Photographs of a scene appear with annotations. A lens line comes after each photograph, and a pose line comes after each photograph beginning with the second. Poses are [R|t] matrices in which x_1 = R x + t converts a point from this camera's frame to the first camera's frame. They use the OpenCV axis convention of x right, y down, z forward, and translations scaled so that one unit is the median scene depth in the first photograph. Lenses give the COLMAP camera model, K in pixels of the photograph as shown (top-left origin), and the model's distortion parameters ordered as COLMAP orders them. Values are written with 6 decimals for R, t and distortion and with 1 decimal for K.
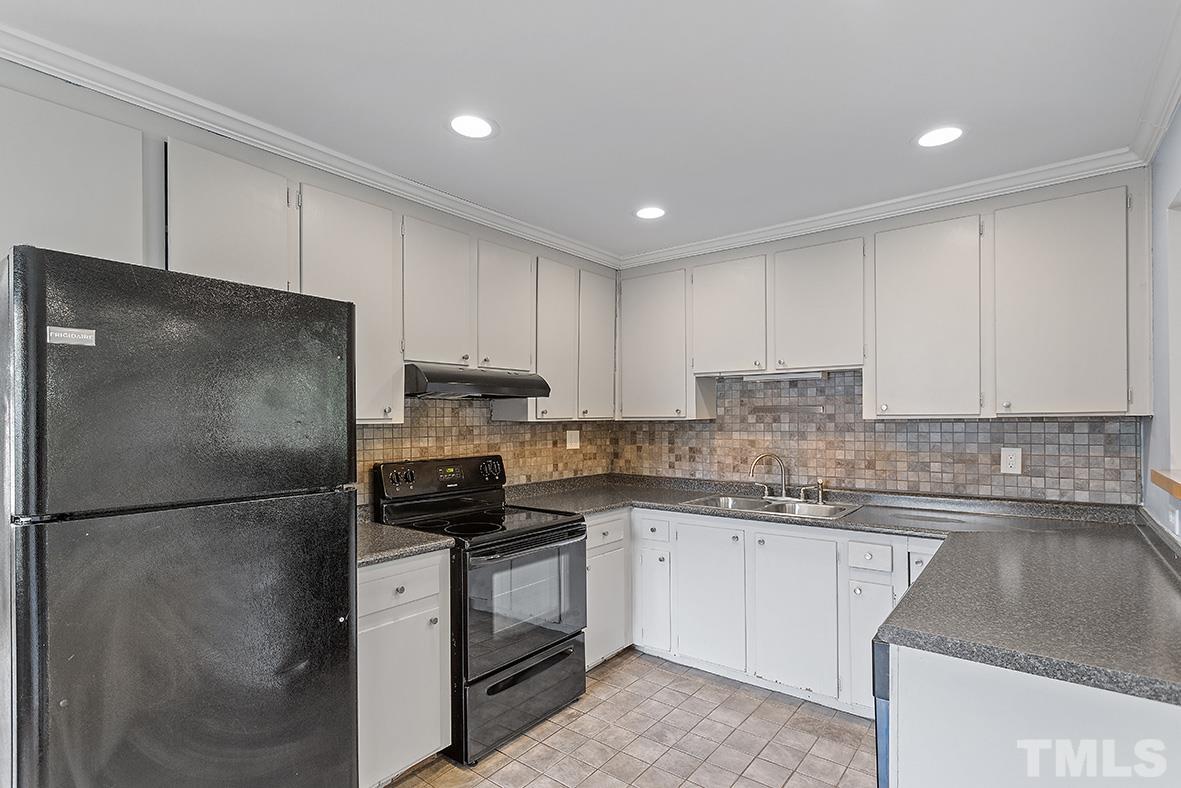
lens RADIAL K [[577.4, 0, 591.0], [0, 577.4, 418.9], [0, 0, 1]] dist [0.010987, -0.000450]
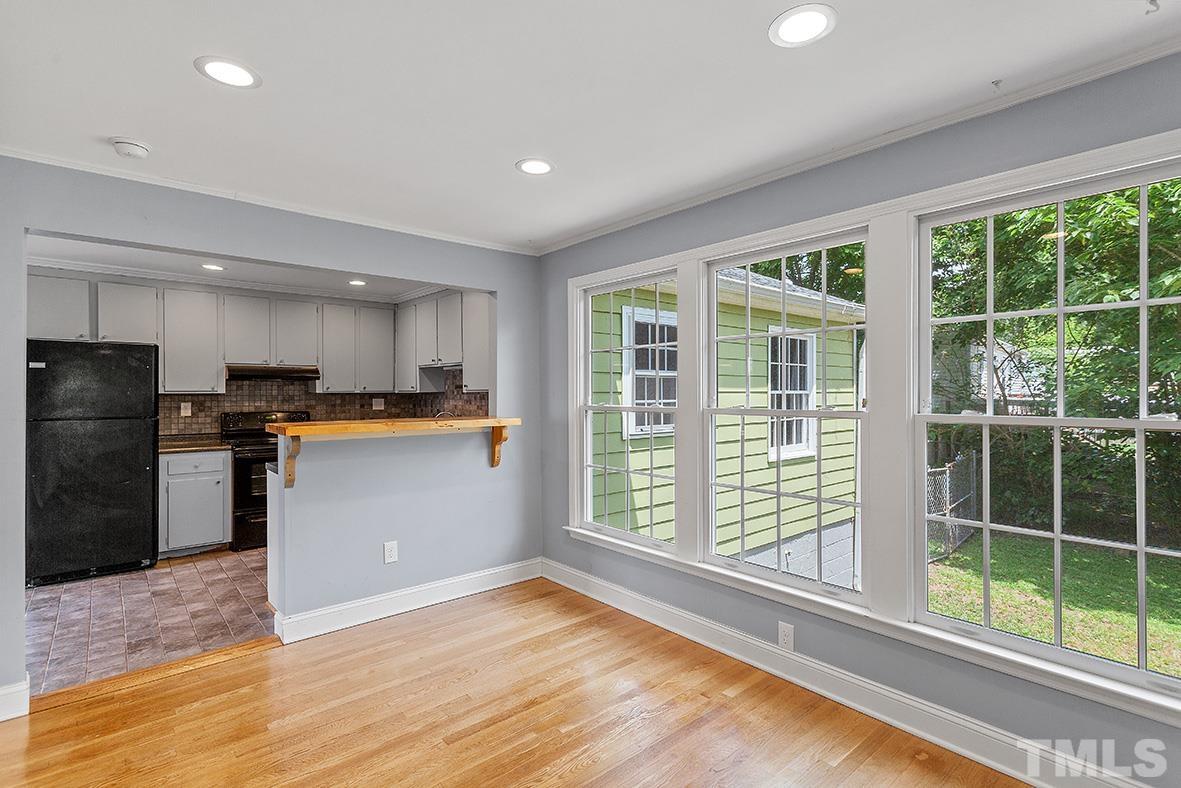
lens RADIAL K [[567.2, 0, 585.6], [0, 567.2, 391.9], [0, 0, 1]] dist [0.012208, 0.000082]
pose [[0.979347, 0.004182, -0.202144, 1.020945], [-0.004654, 0.999987, -0.001859, 0.000338], [0.202134, 0.002762, 0.979354, -0.565887]]
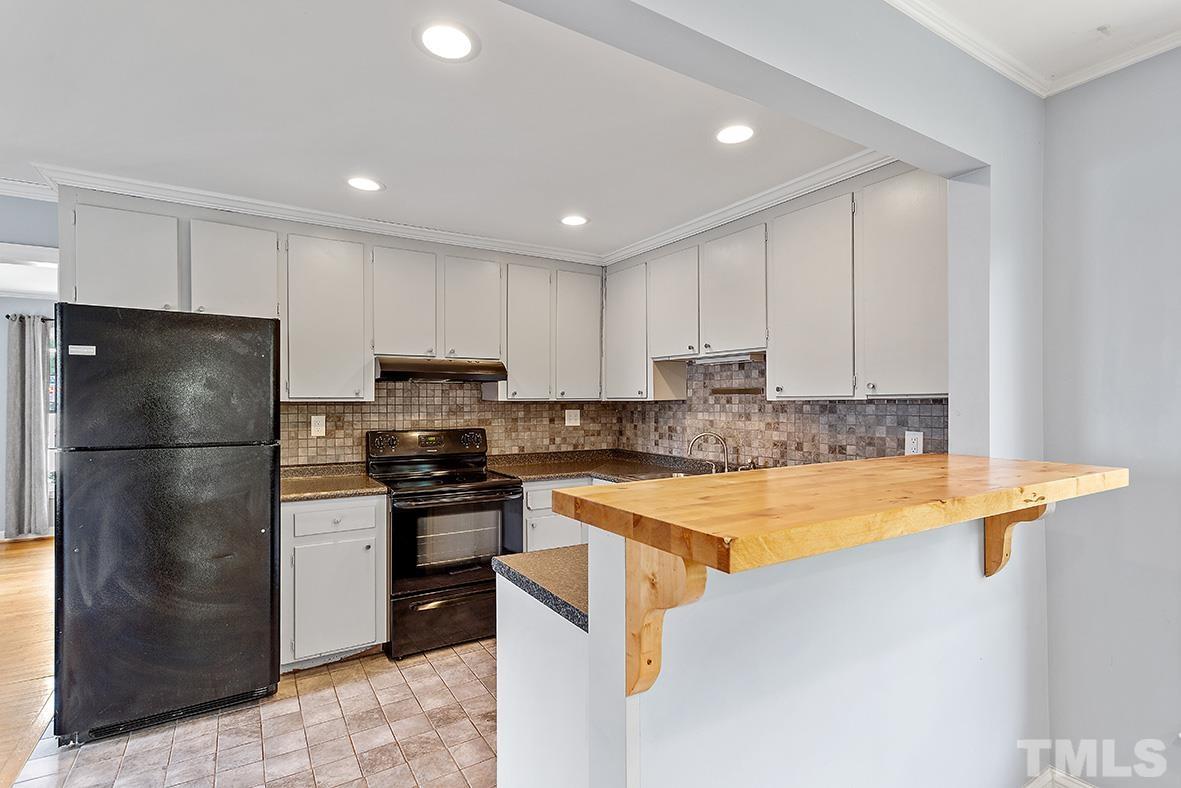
lens RADIAL K [[569.7, 0, 586.7], [0, 569.7, 401.3], [0, 0, 1]] dist [0.011494, 0.000820]
pose [[0.937479, 0.006492, -0.347980, 0.441566], [-0.006178, 0.999979, 0.002012, 0.001484], [0.347986, 0.000263, 0.937500, -0.049619]]
